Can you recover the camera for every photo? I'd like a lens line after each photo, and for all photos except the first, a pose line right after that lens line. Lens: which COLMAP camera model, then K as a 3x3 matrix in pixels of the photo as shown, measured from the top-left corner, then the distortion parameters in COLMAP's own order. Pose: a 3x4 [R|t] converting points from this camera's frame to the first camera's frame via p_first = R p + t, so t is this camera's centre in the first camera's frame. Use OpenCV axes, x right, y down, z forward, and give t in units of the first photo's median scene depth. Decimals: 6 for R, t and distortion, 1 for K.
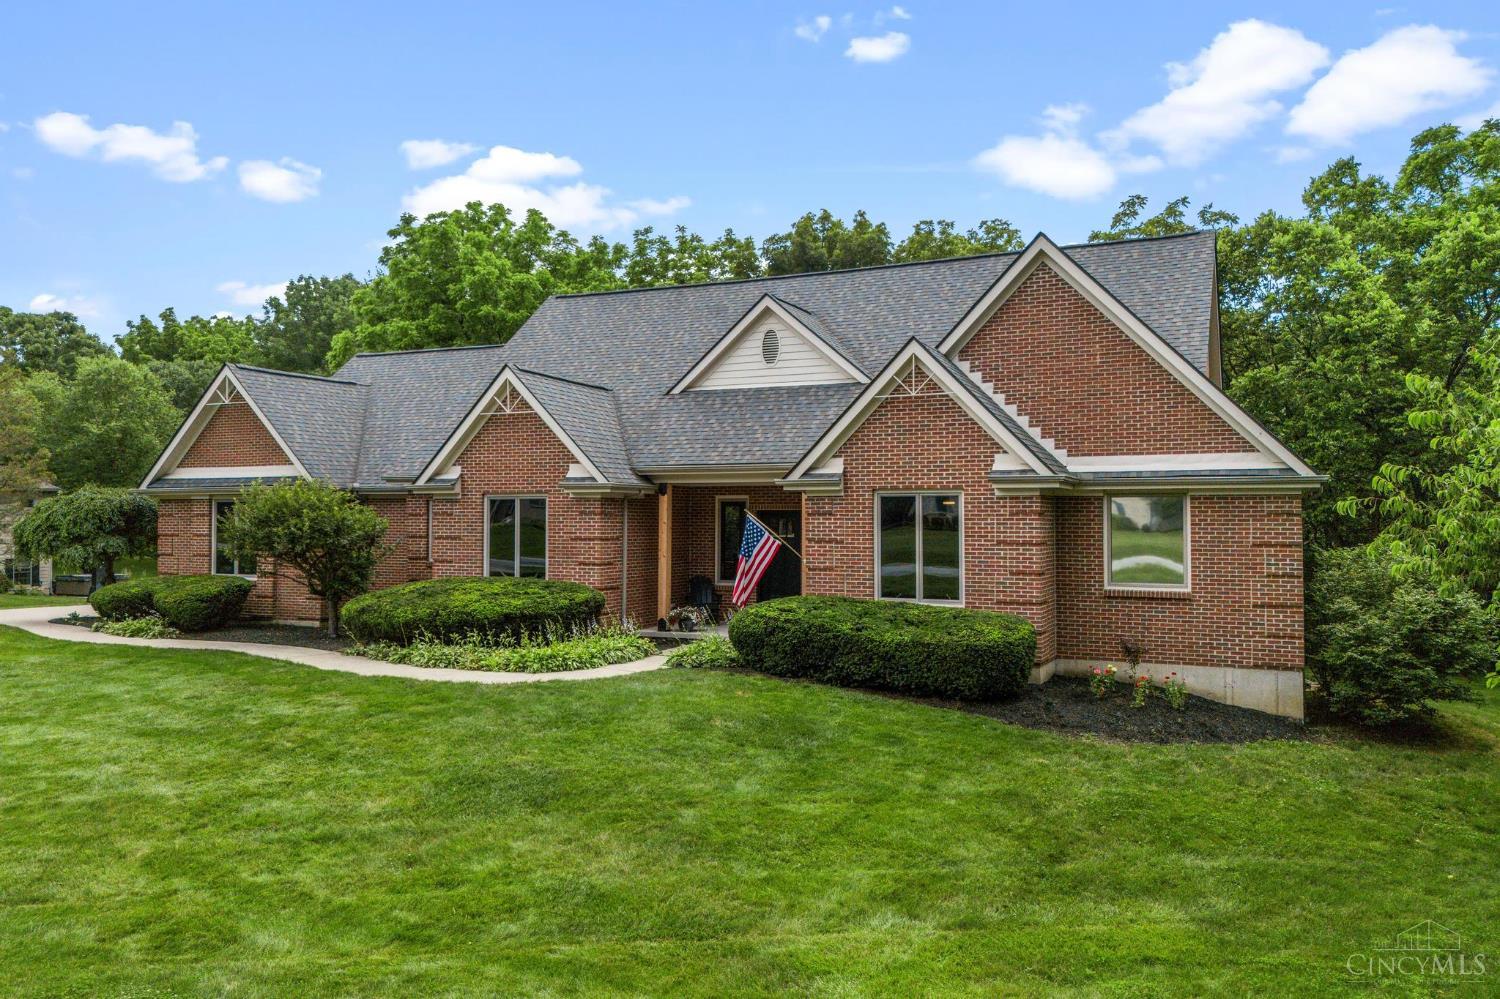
lens RADIAL K [[1118.0, 0, 750.0], [0, 1118.0, 499.5], [0, 0, 1]] dist [0.069125, -0.080756]
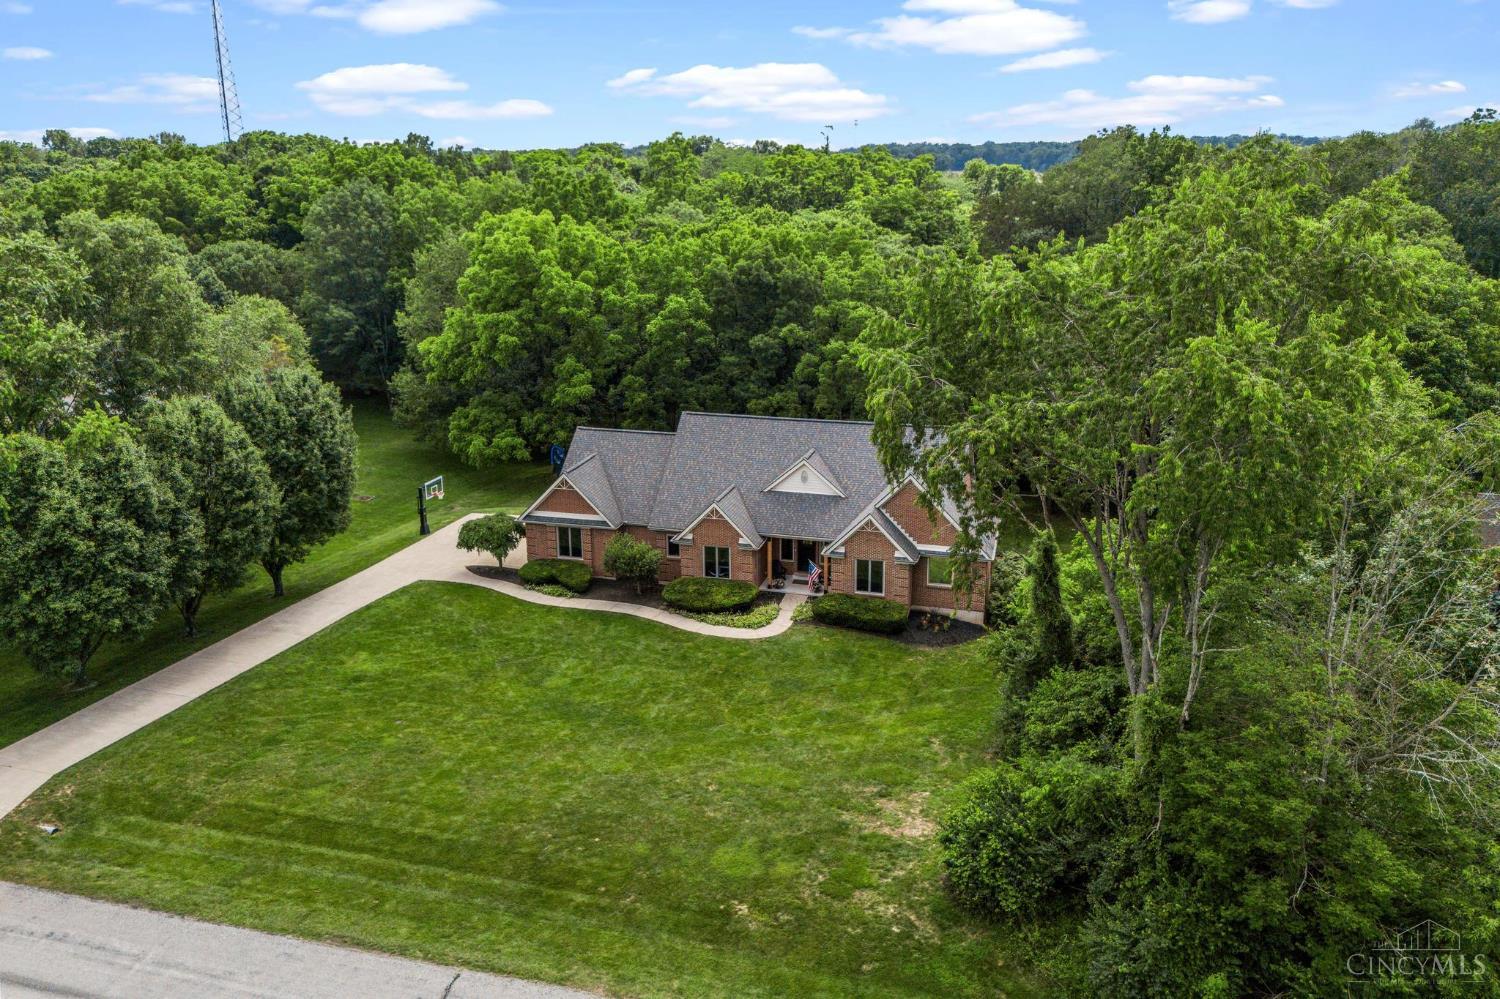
lens RADIAL K [[1118.0, 0, 750.0], [0, 1118.0, 499.5], [0, 0, 1]] dist [0.069125, -0.080756]
pose [[0.986079, -0.057226, 0.156118, -0.557822], [0.005709, 0.950008, 0.312174, -0.974916], [-0.166178, -0.306937, 0.937110, -1.530817]]
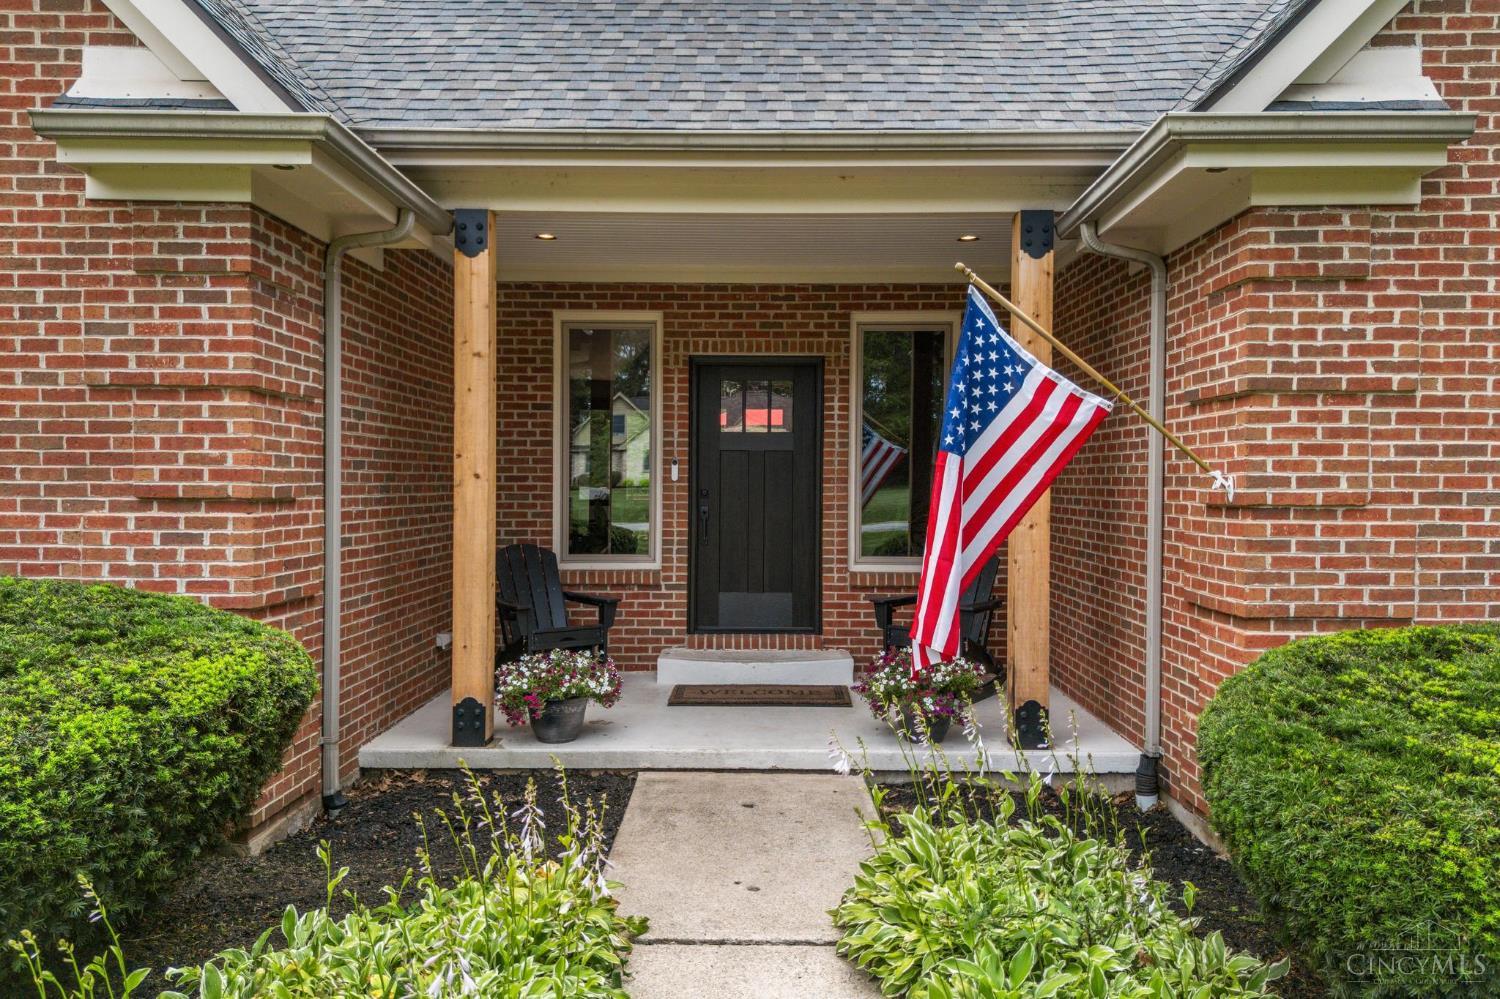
lens RADIAL K [[1118.0, 0, 750.0], [0, 1118.0, 499.5], [0, 0, 1]] dist [0.069125, -0.080756]
pose [[0.914276, -0.002394, 0.405085, -0.133033], [-0.012068, 0.999378, 0.033144, 0.048435], [-0.404913, -0.035191, 0.913678, 0.745403]]
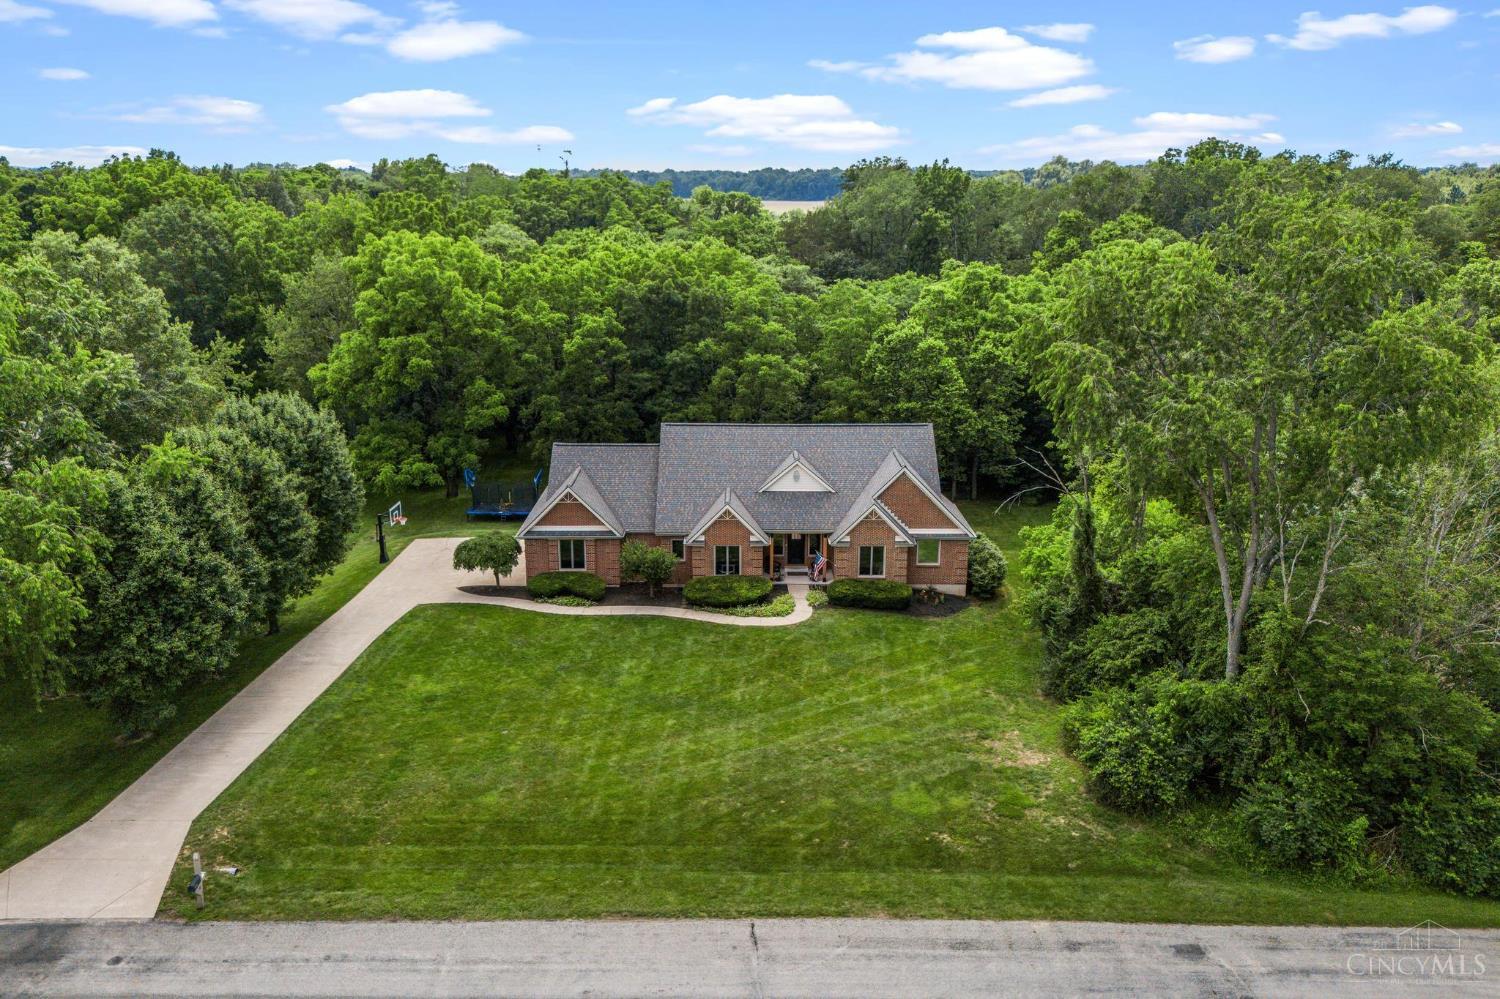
lens RADIAL K [[1111.6, 0, 748.4], [0, 1111.6, 520.6], [0, 0, 1]] dist [0.063724, -0.068473]
pose [[0.903967, -0.123570, 0.409359, -1.355849], [-0.010211, 0.950824, 0.309564, -0.972842], [-0.427481, -0.284015, 0.858251, -1.483984]]
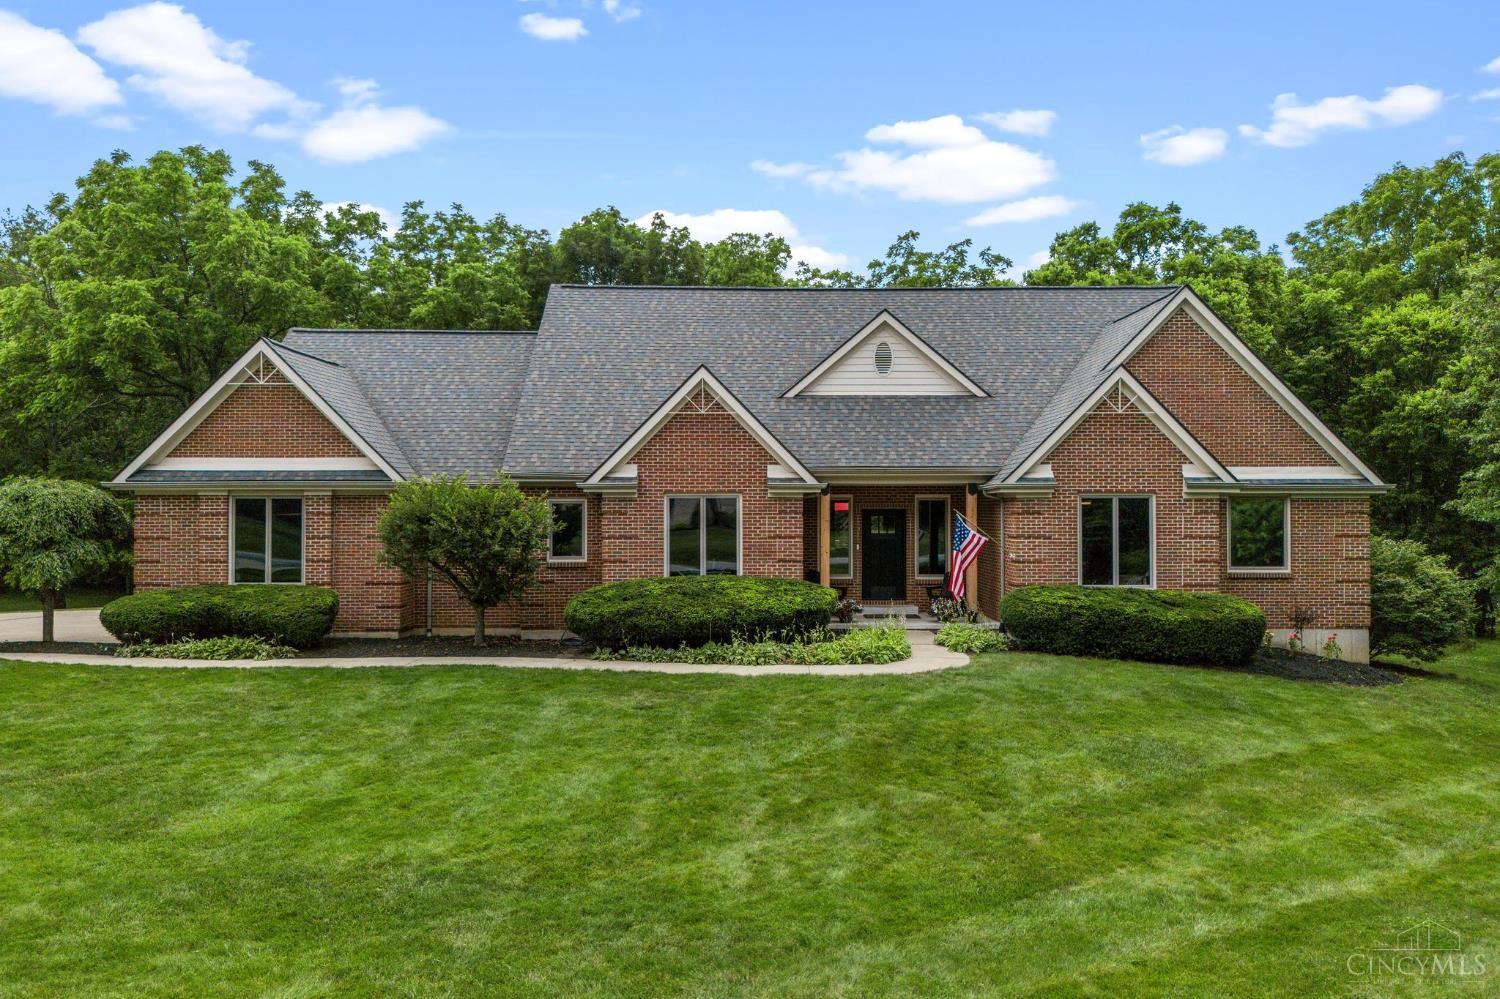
lens RADIAL K [[1118.0, 0, 750.0], [0, 1118.0, 499.5], [0, 0, 1]] dist [0.069125, -0.080756]
pose [[0.900869, 0.001722, 0.434087, -0.625035], [-0.005574, 0.999956, 0.007600, -0.007399], [-0.434055, -0.009266, 0.900839, 0.083168]]
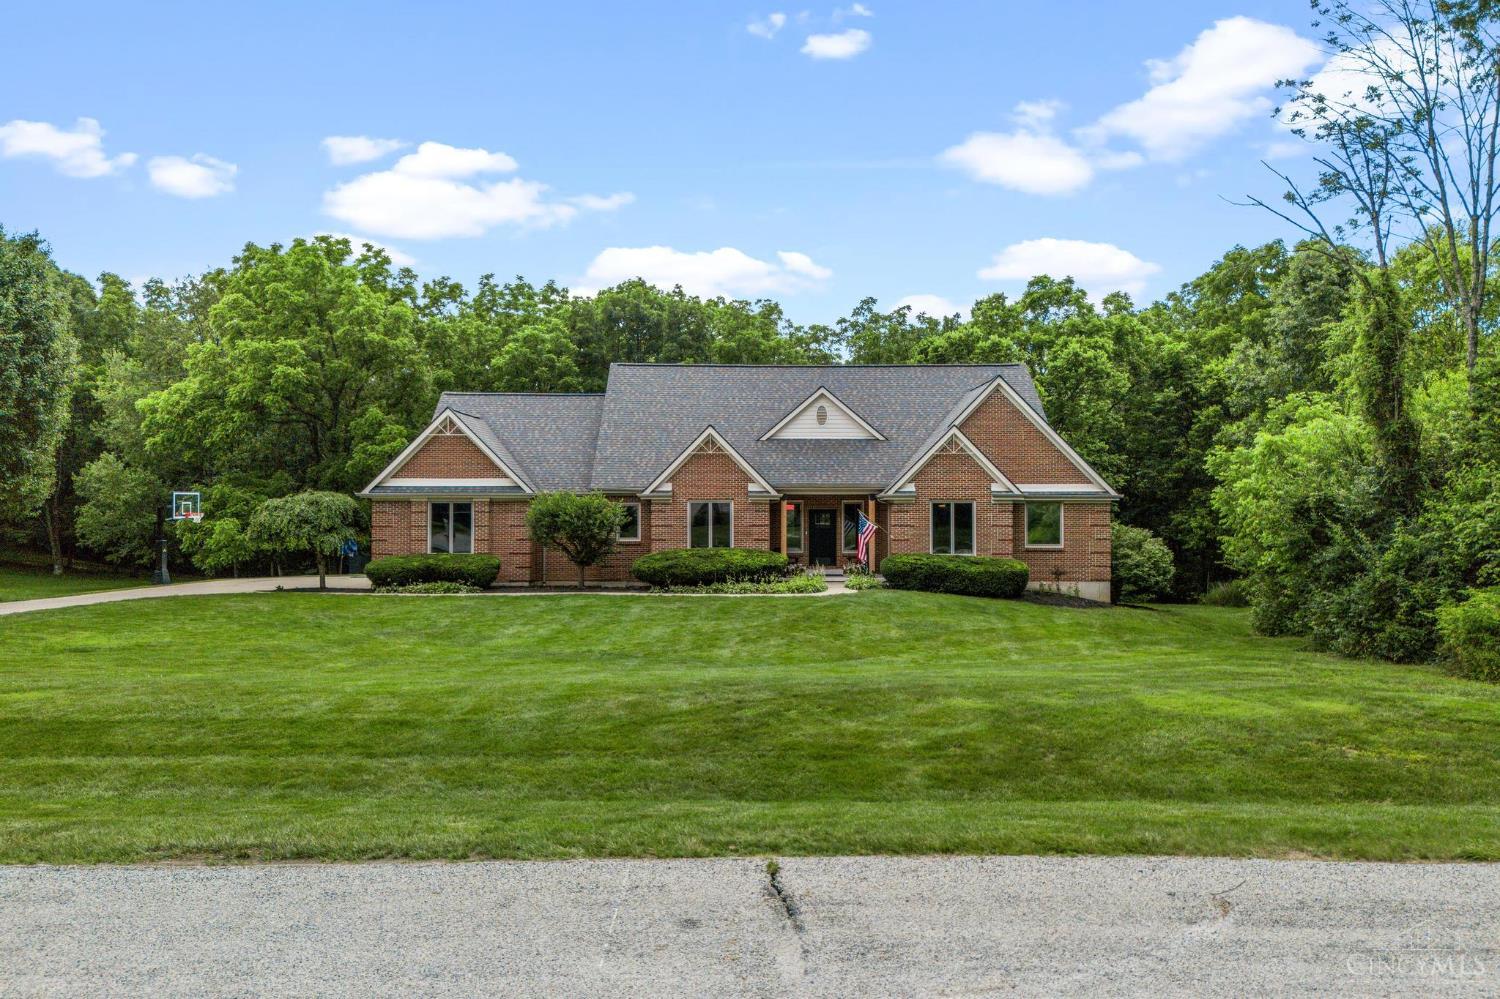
lens RADIAL K [[1118.0, 0, 750.0], [0, 1118.0, 499.5], [0, 0, 1]] dist [0.069125, -0.080756]
pose [[0.901393, 0.001901, 0.432998, -0.920733], [-0.006069, 0.999948, 0.008244, -0.020657], [-0.432960, -0.010059, 0.901357, -0.578600]]
